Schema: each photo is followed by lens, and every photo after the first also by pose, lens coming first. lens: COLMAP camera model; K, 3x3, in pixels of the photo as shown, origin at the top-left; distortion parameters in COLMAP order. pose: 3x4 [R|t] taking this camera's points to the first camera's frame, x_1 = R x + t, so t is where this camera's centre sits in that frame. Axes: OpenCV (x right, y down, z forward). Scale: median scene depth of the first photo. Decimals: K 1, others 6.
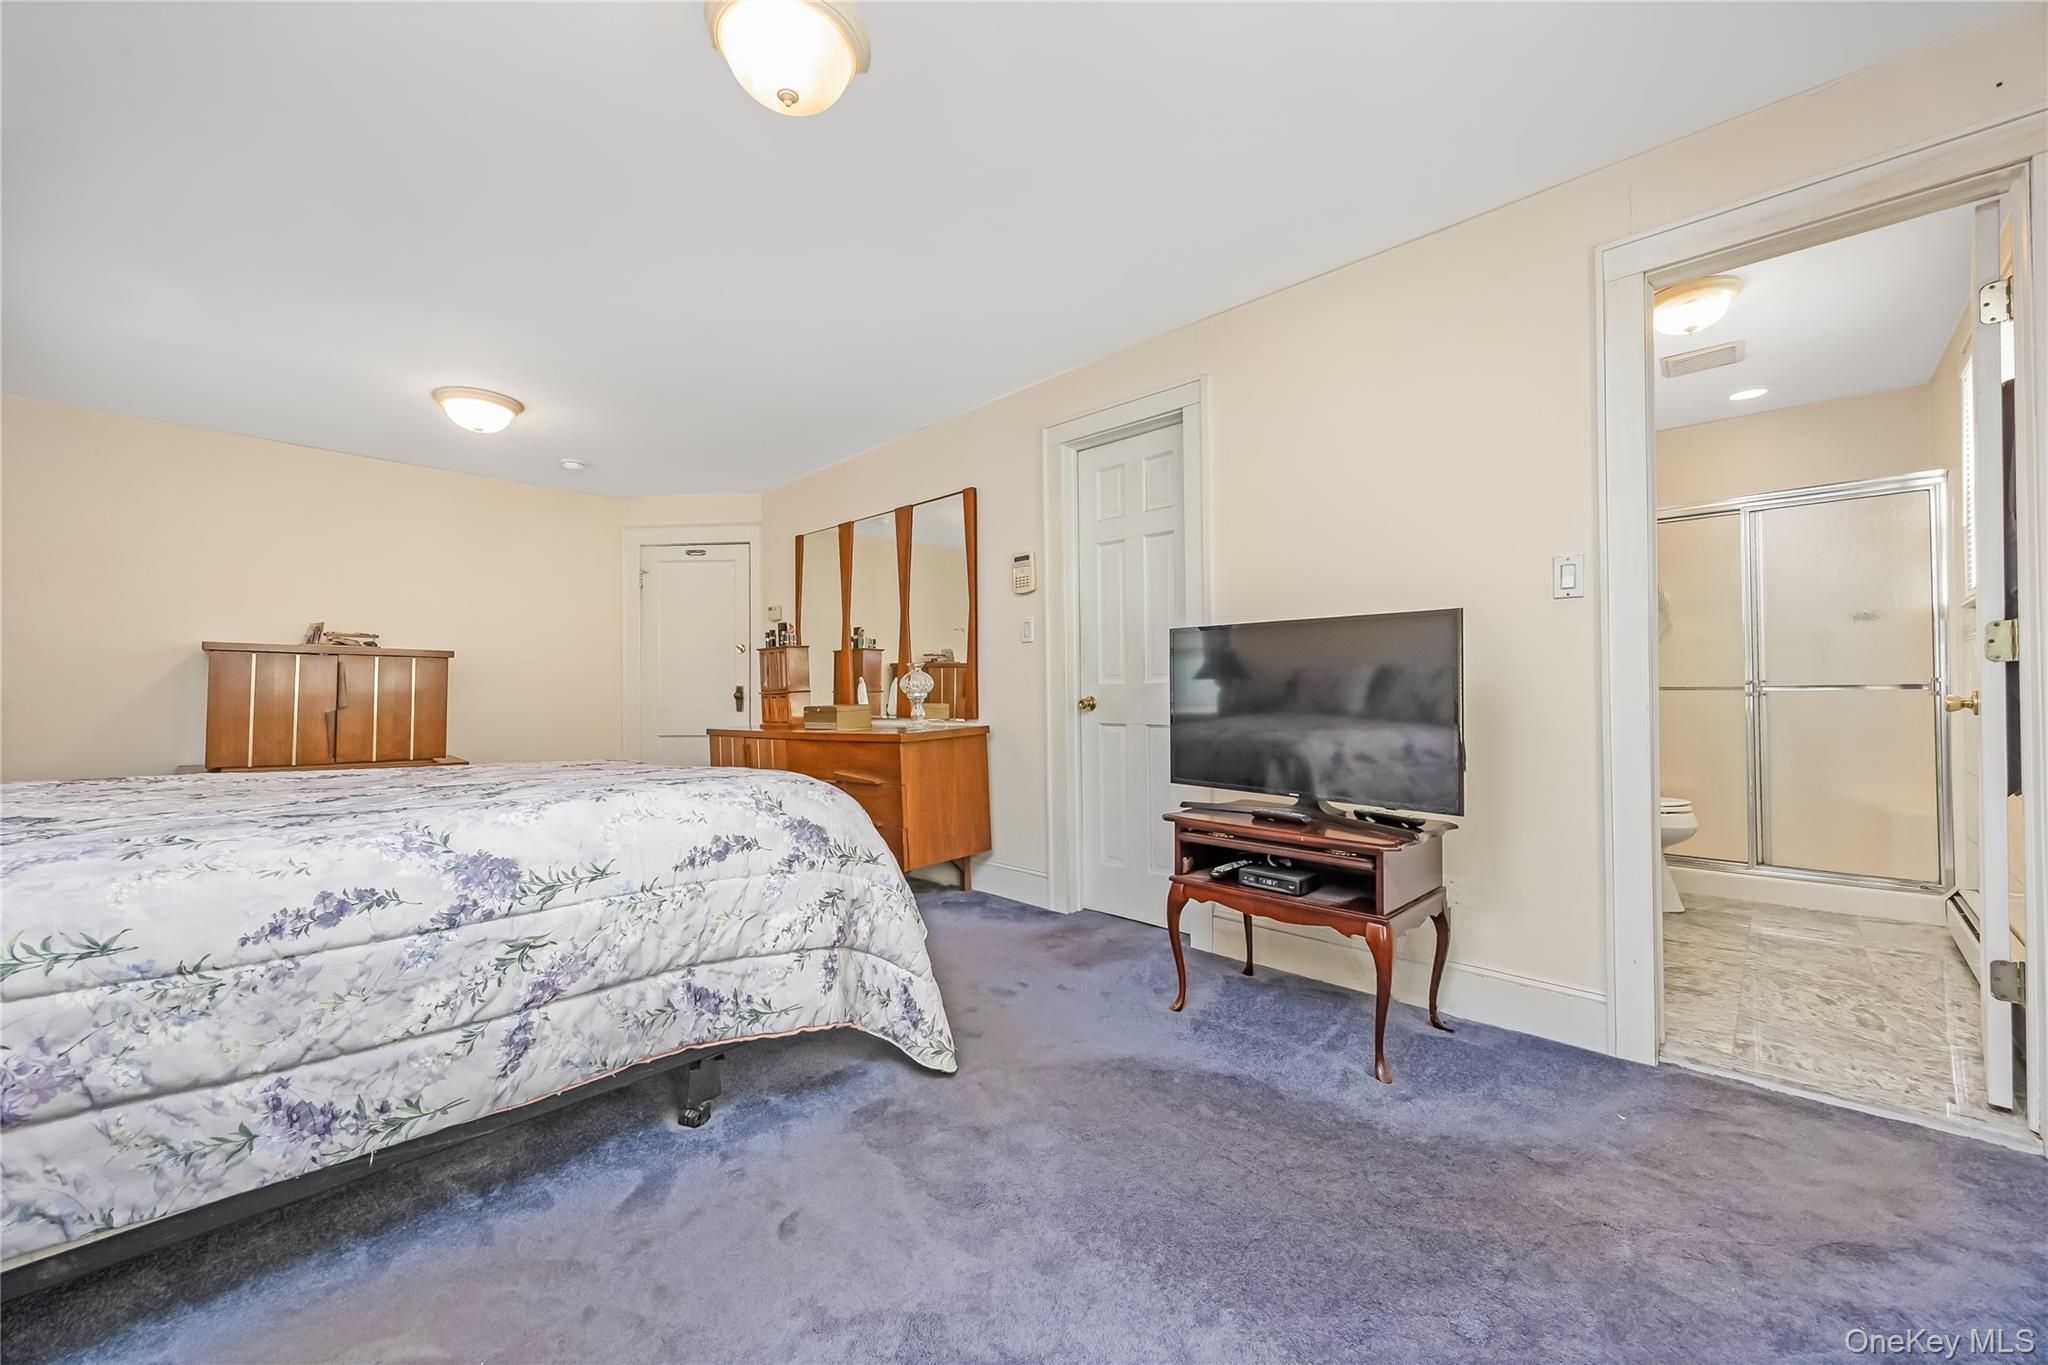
lens RADIAL K [[781.2, 0, 1024.2], [0, 781.2, 678.4], [0, 0, 1]] dist [-0.004382, -0.000301]
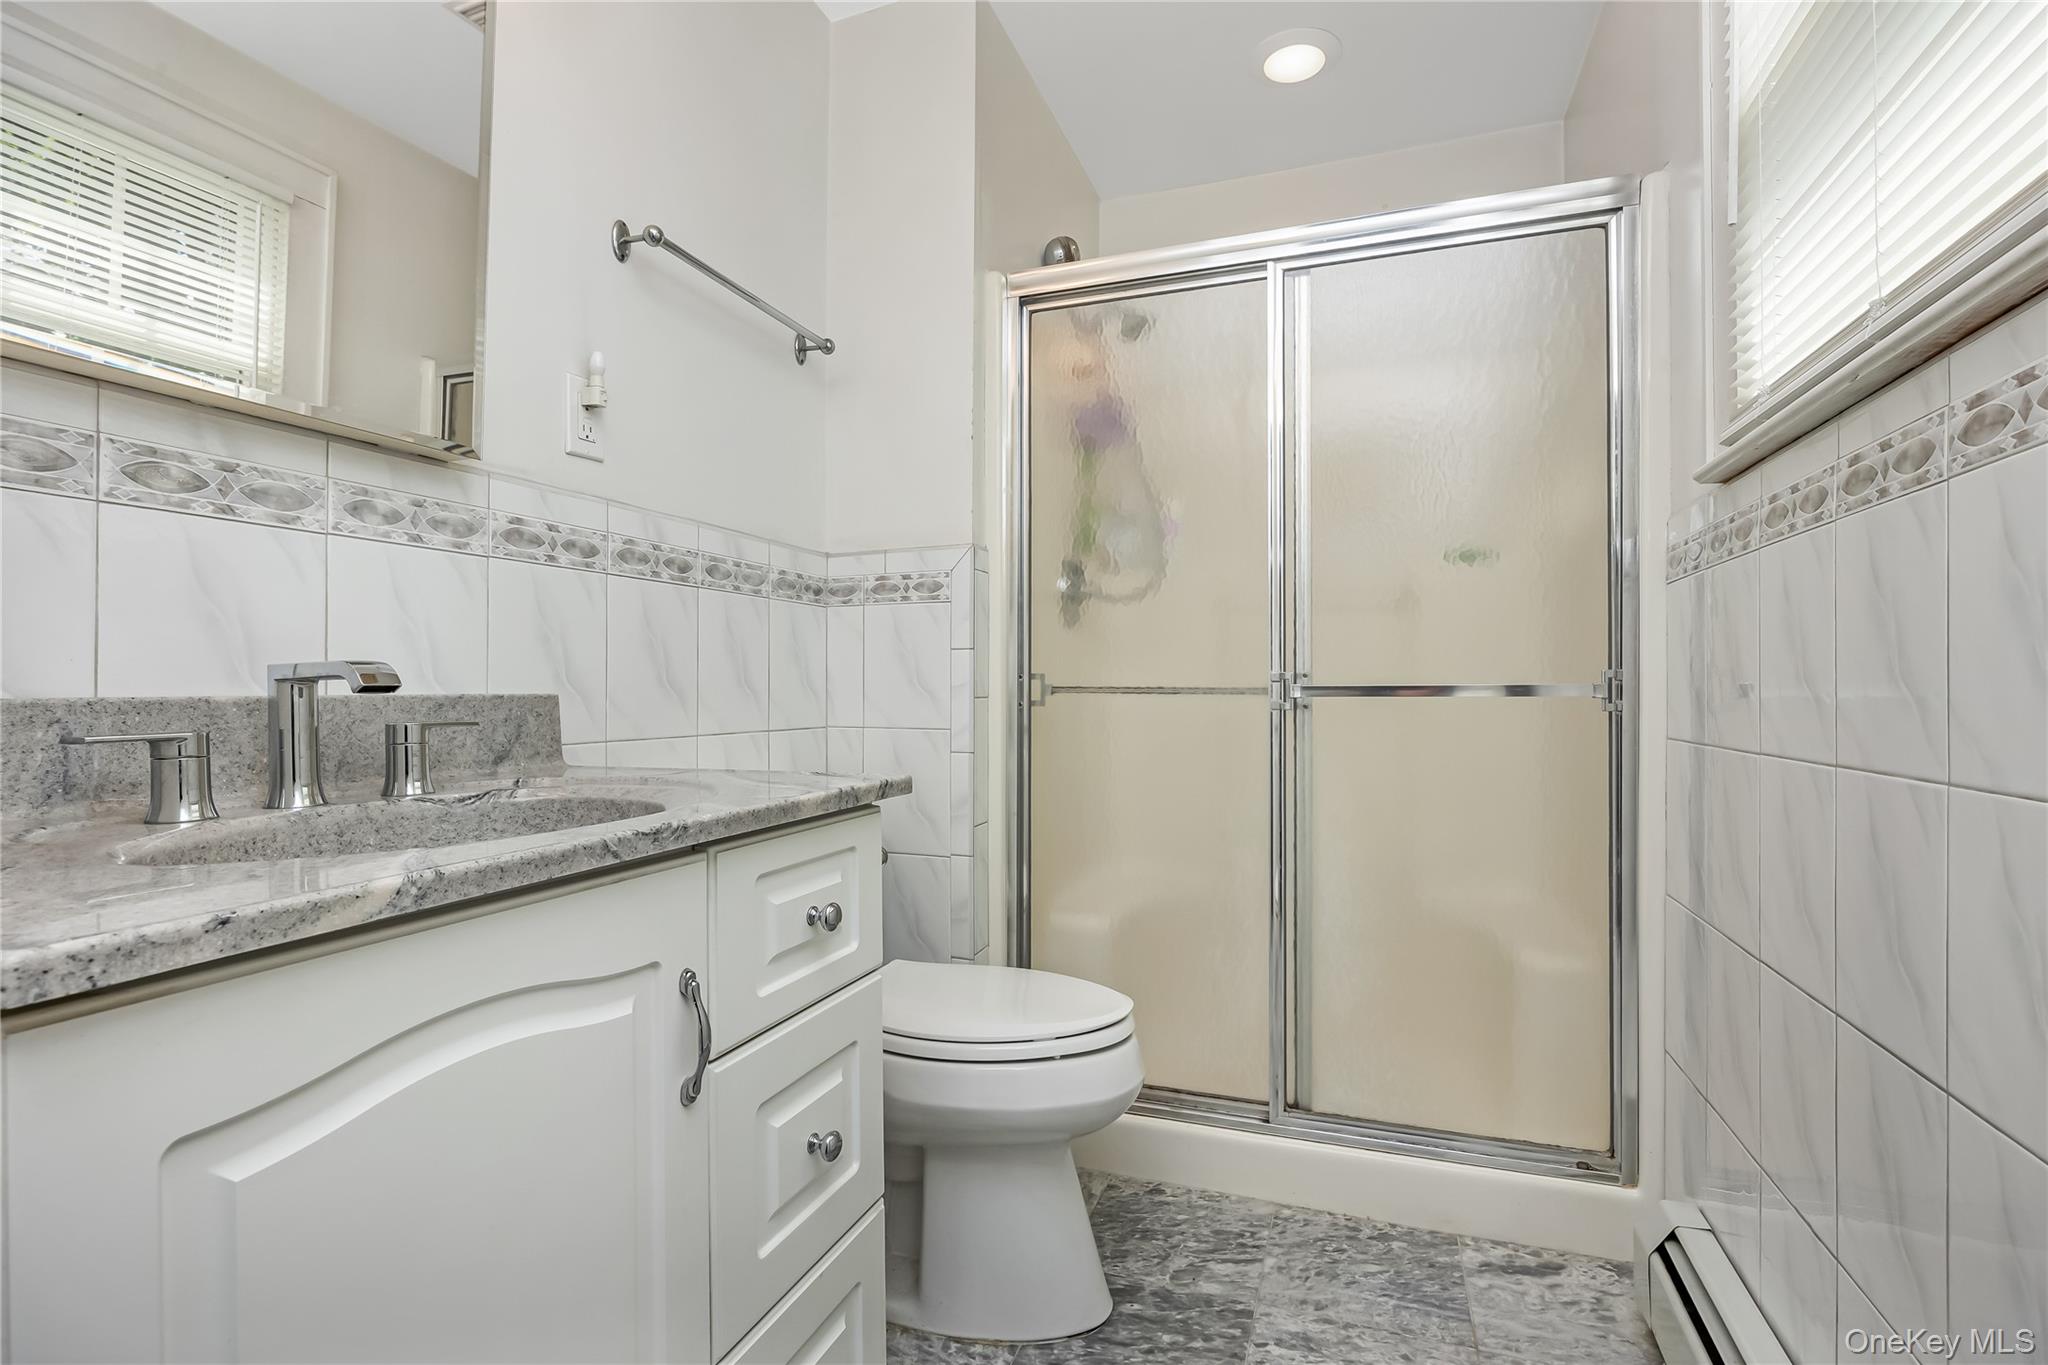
lens RADIAL K [[941.0, 0, 1026.6], [0, 941.0, 685.4], [0, 0, 1]] dist [-0.017037, -0.000129]
pose [[0.906461, 0.004320, 0.422268, 0.599965], [-0.011068, 0.999847, 0.013530, 0.001695], [-0.422145, -0.016939, 0.906370, 0.604024]]
